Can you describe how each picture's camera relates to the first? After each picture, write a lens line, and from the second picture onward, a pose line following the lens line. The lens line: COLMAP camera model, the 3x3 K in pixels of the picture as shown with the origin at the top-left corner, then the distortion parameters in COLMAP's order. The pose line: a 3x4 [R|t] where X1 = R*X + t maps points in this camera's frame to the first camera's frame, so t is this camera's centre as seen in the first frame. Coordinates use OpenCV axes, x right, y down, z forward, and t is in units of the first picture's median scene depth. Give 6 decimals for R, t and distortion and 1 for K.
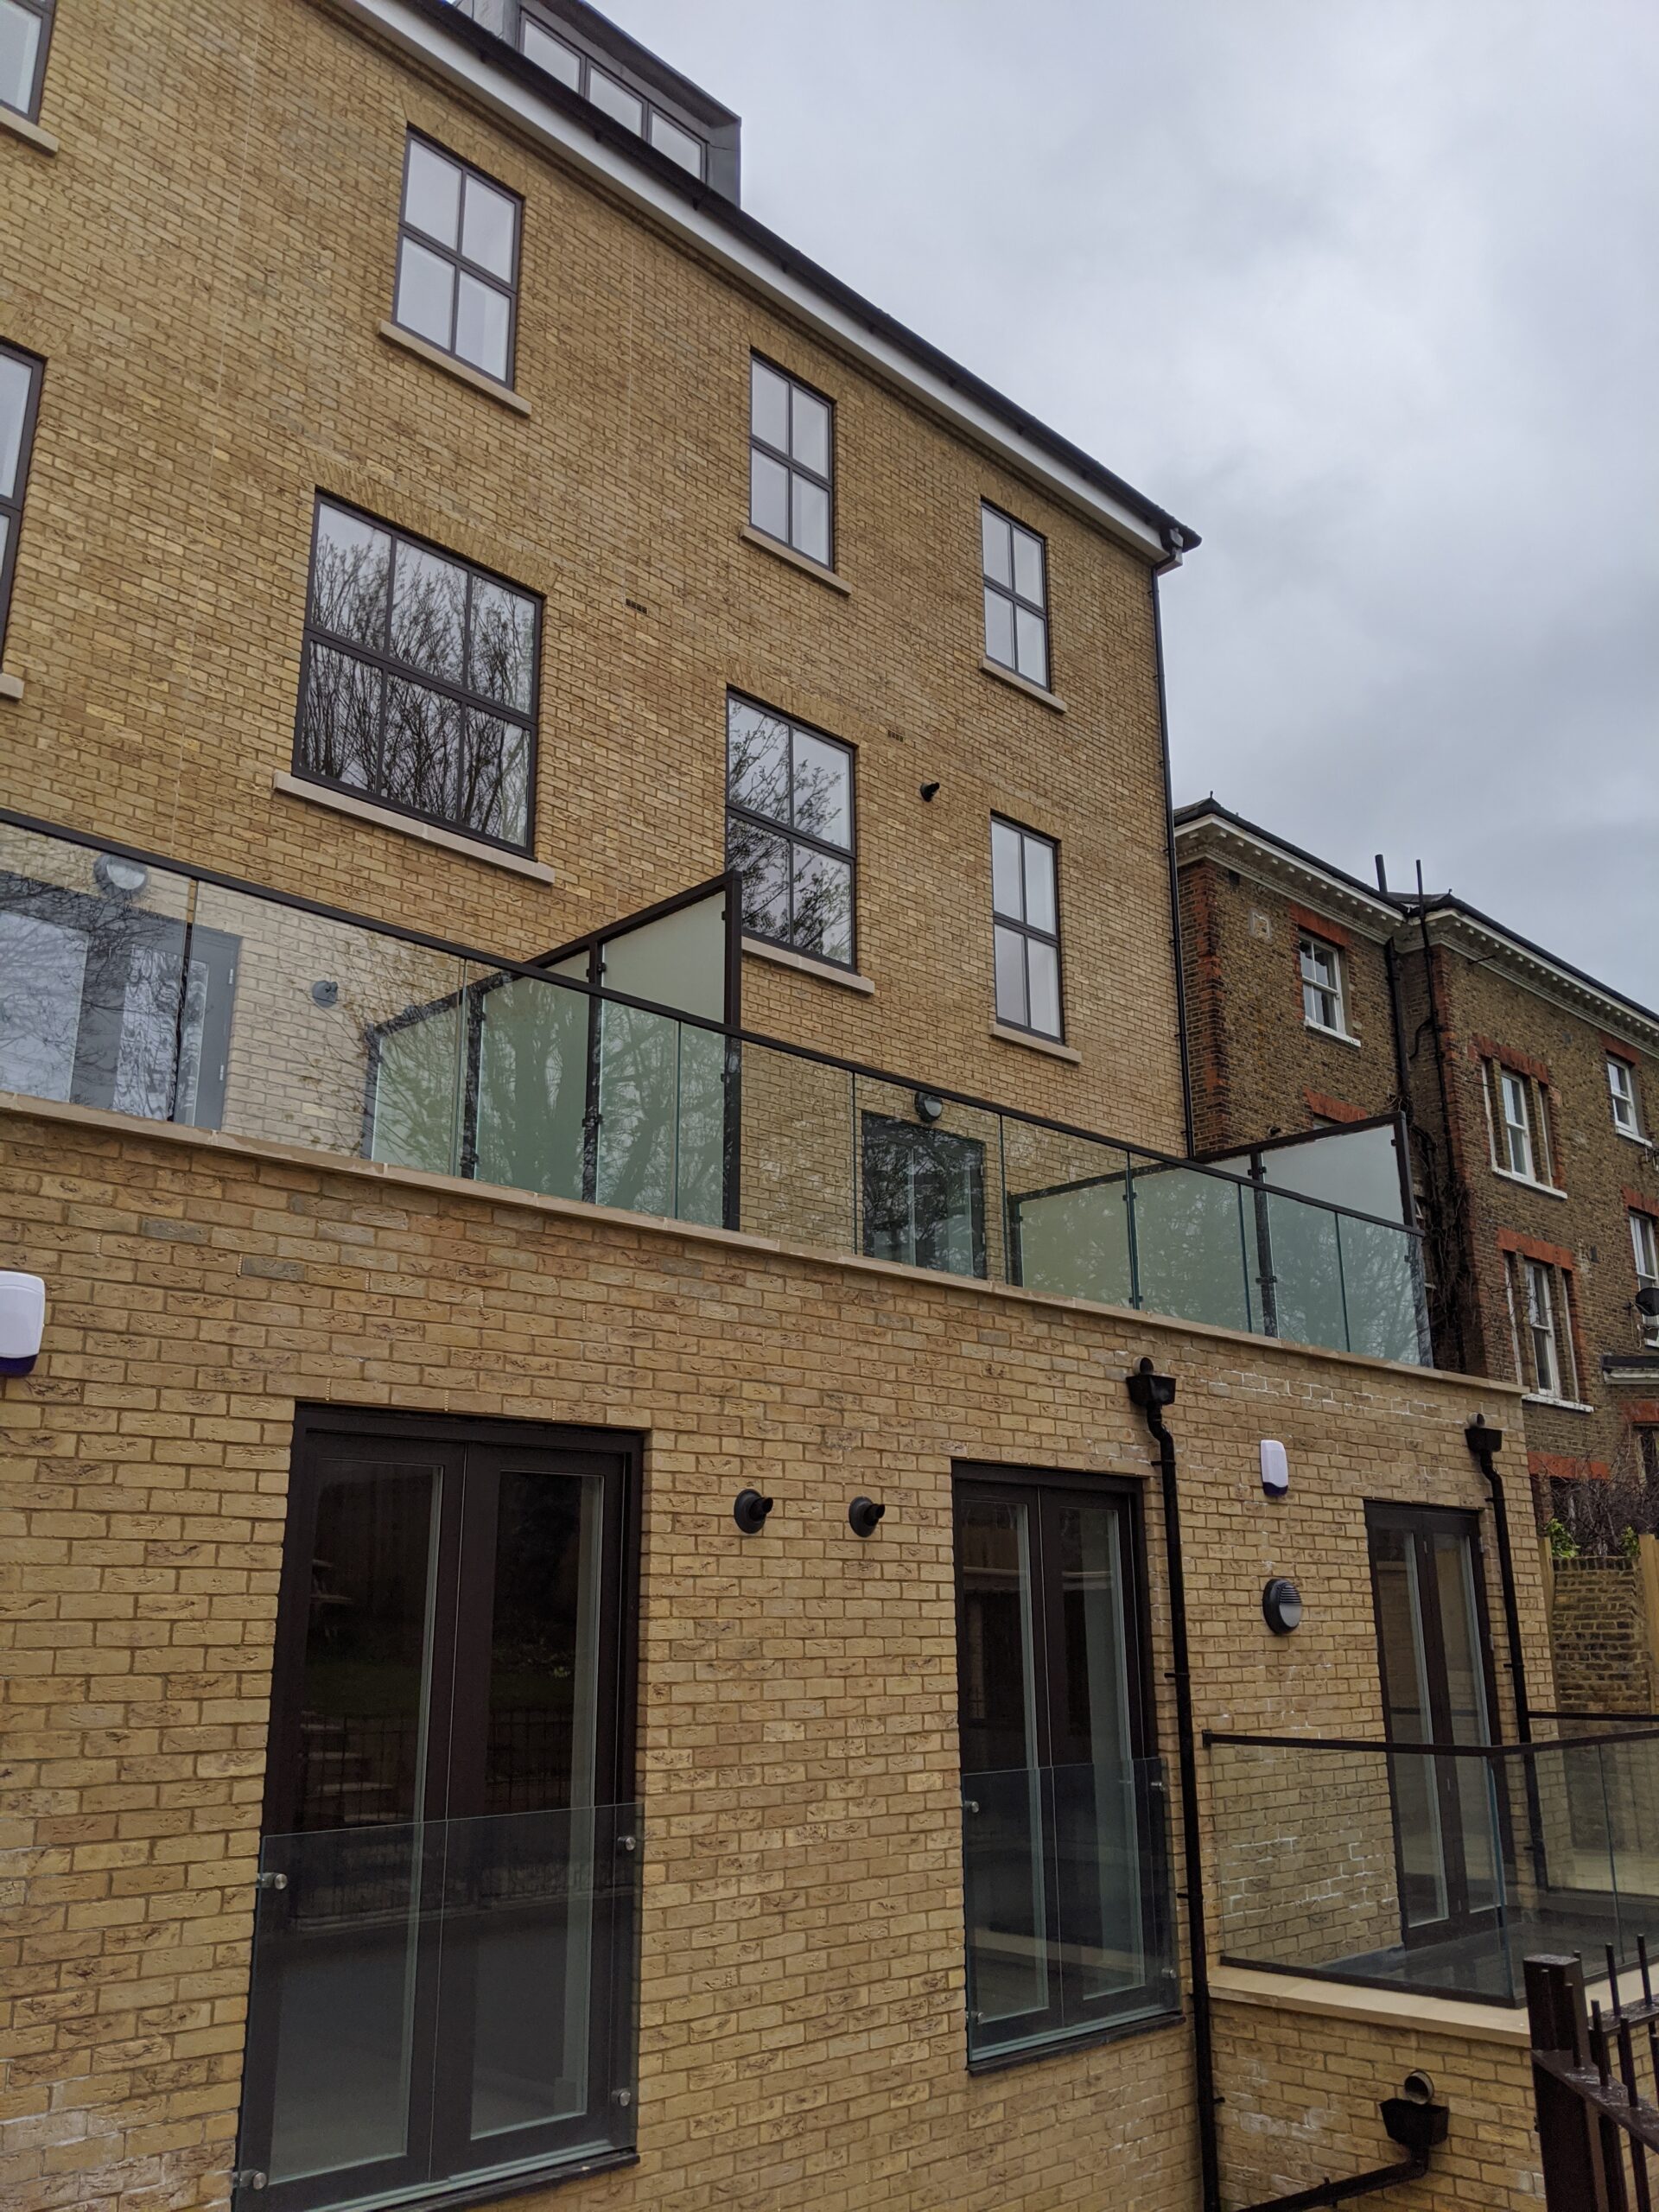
lens RADIAL K [[1793.1, 0, 829.1], [0, 1793.1, 1109.5], [0, 0, 1]] dist [0.085177, -0.152598]
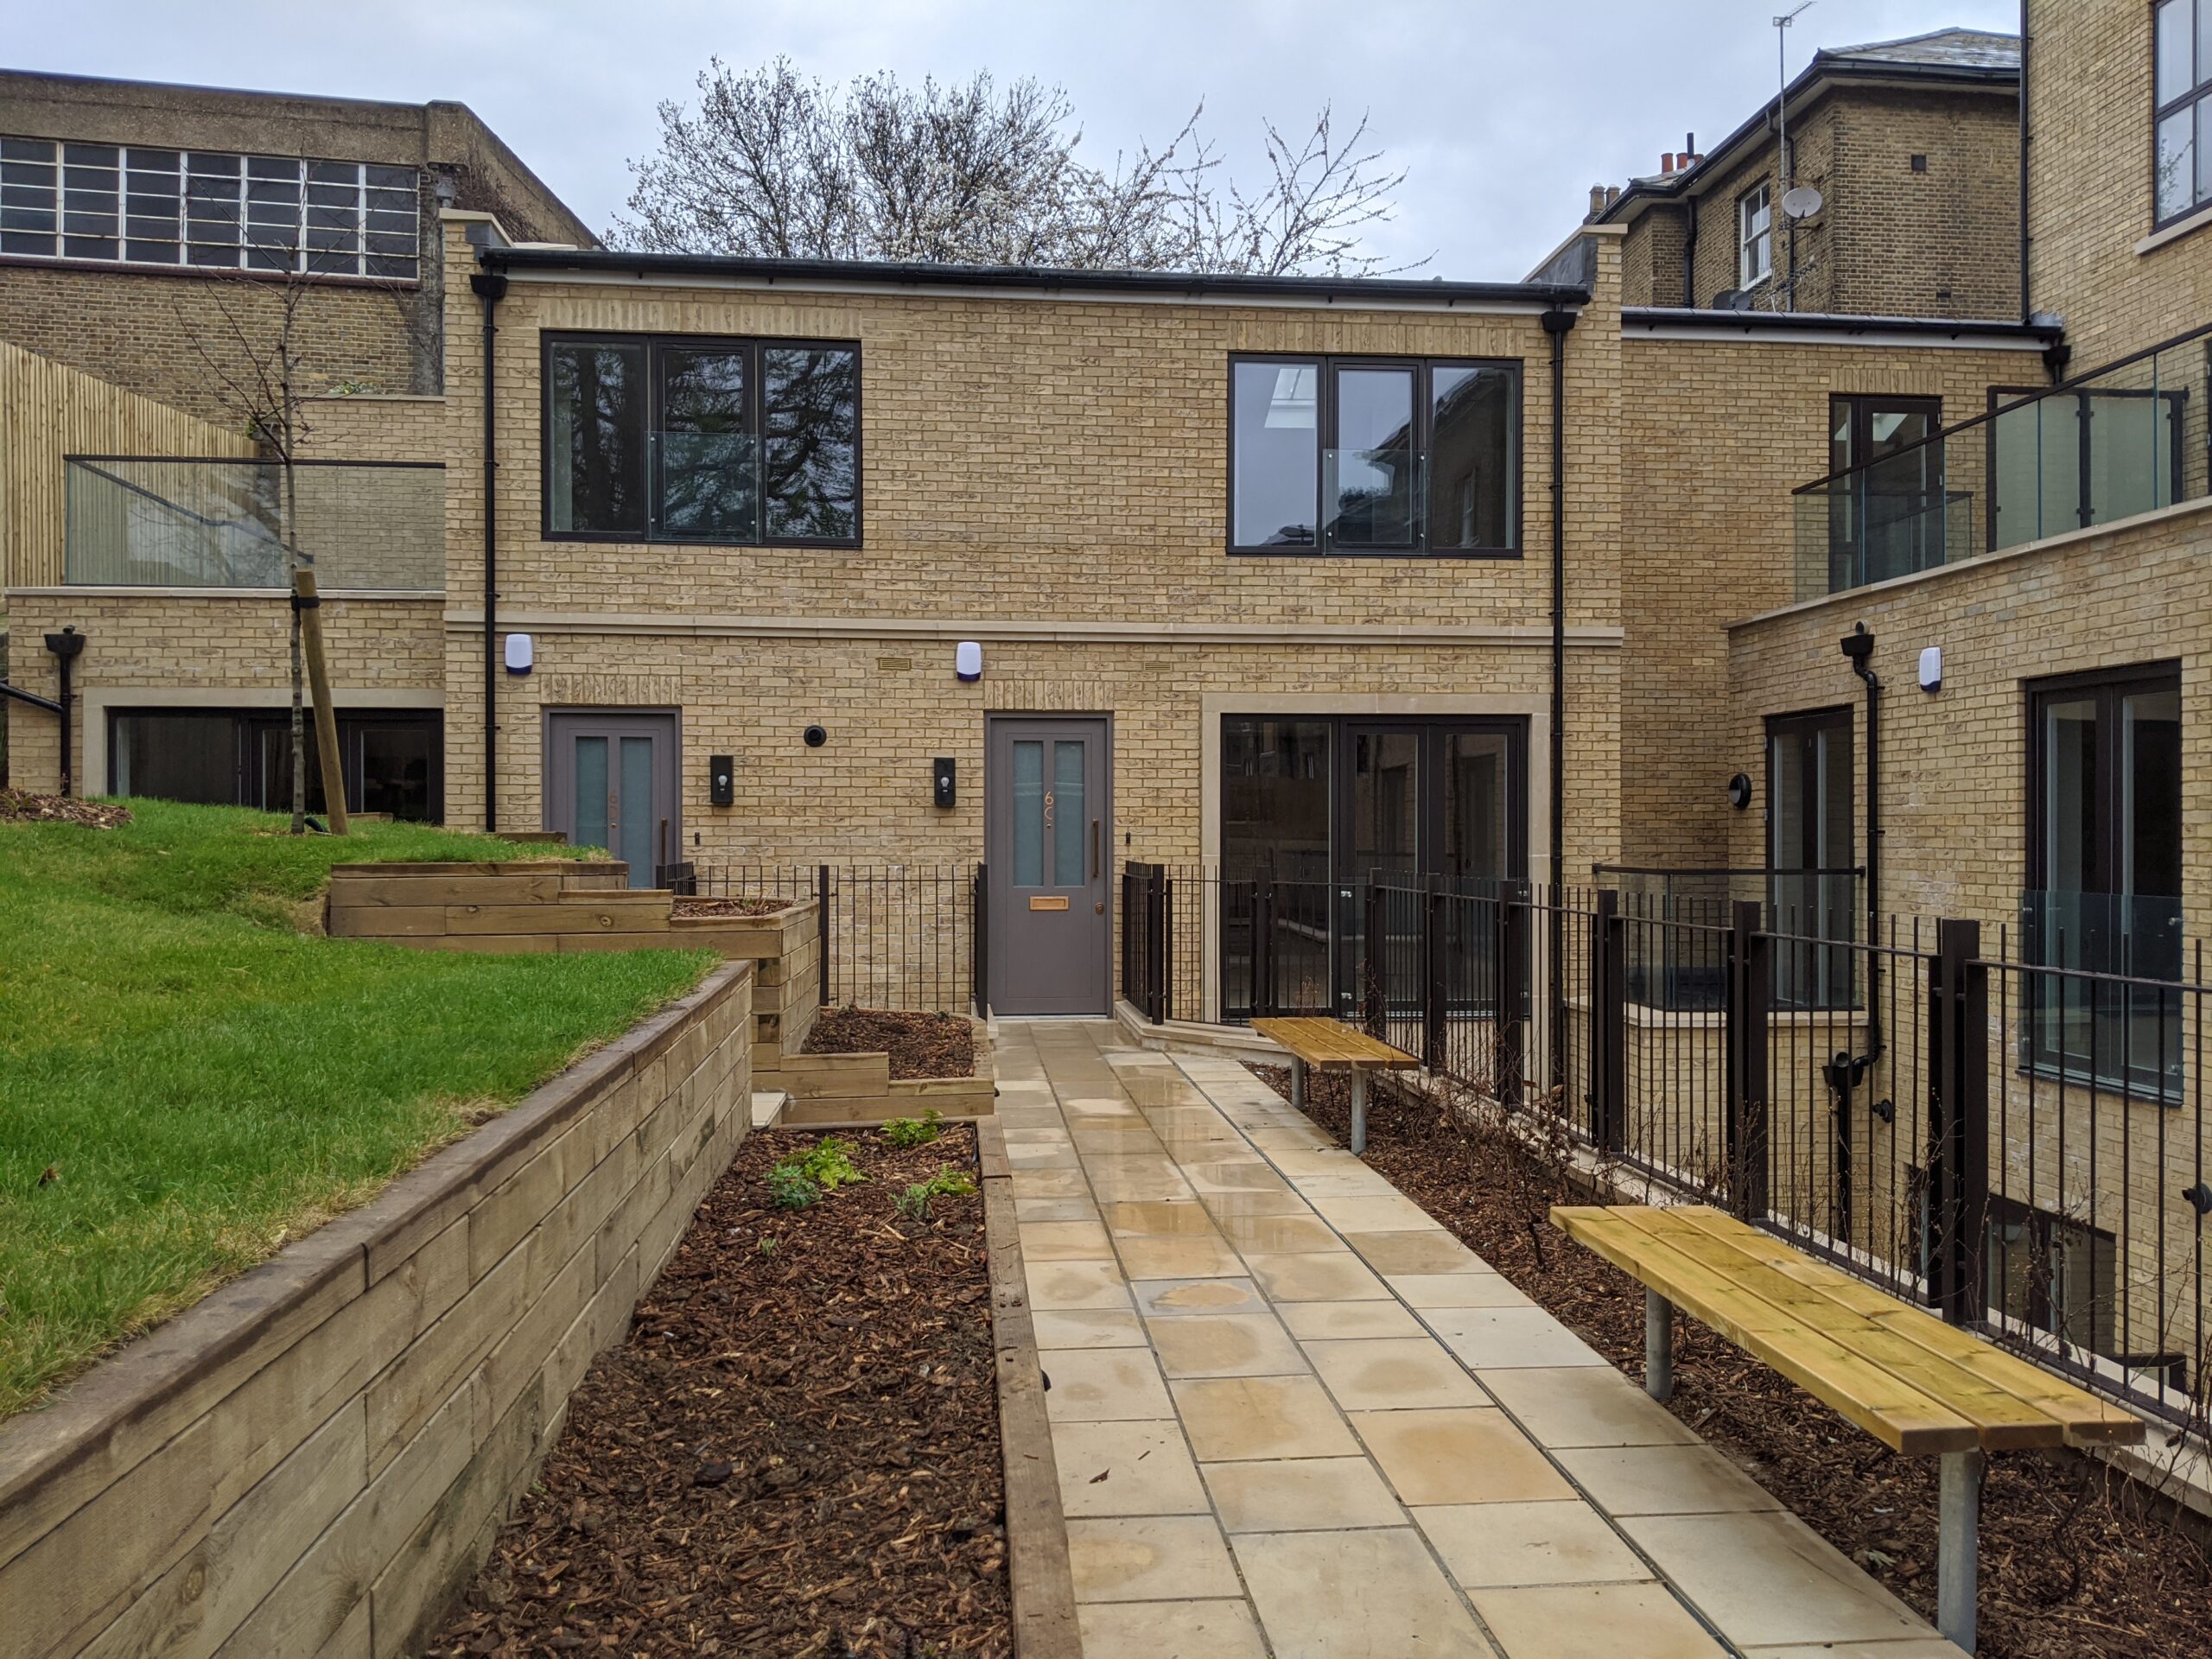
lens RADIAL K [[1793.1, 0, 1101.6], [0, 1793.1, 832.6], [0, 0, 1]] dist [0.085177, -0.152598]
pose [[-0.630047, 0.004708, -0.776543, 1.026728], [0.218160, 0.960783, -0.171179, 0.244842], [0.745283, -0.277261, -0.606366, 0.787110]]
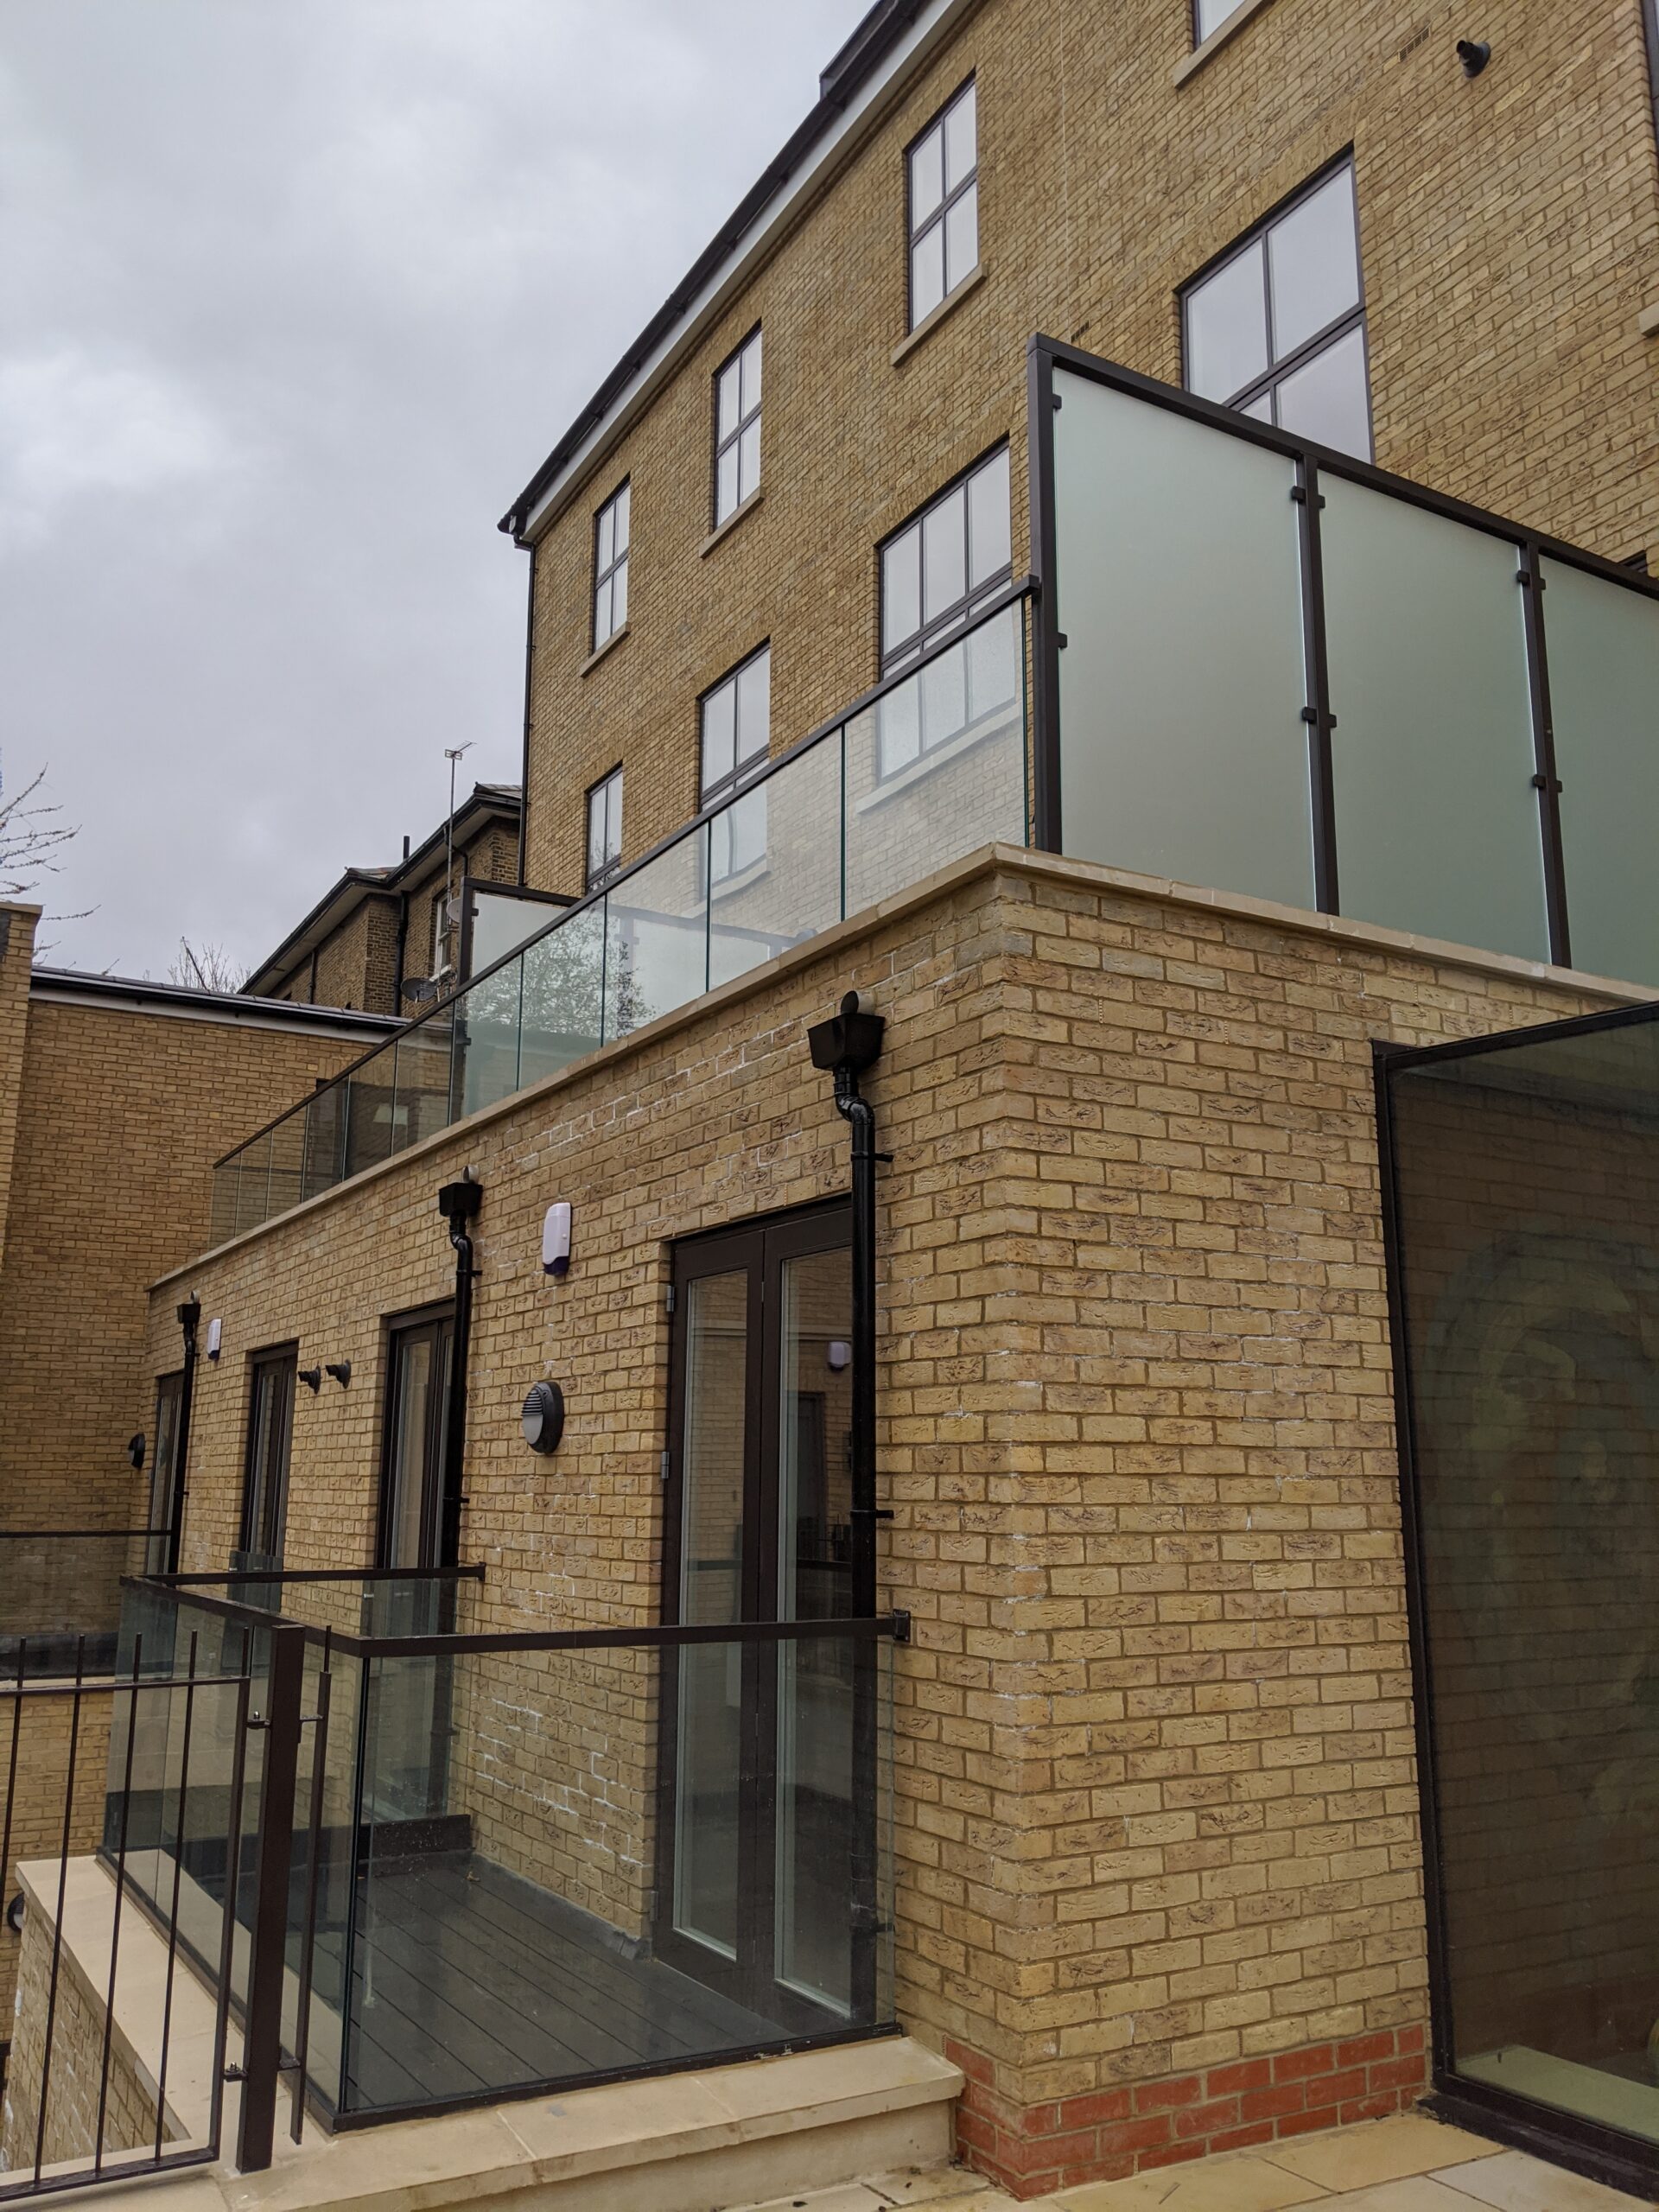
lens RADIAL K [[1793.1, 0, 841.2], [0, 1793.1, 1087.9], [0, 0, 1]] dist [0.085177, -0.152598]
pose [[-0.252205, -0.203410, -0.946053, 0.892898], [0.265735, 0.925513, -0.269835, 0.354570], [0.930472, -0.319453, -0.179366, 1.196869]]
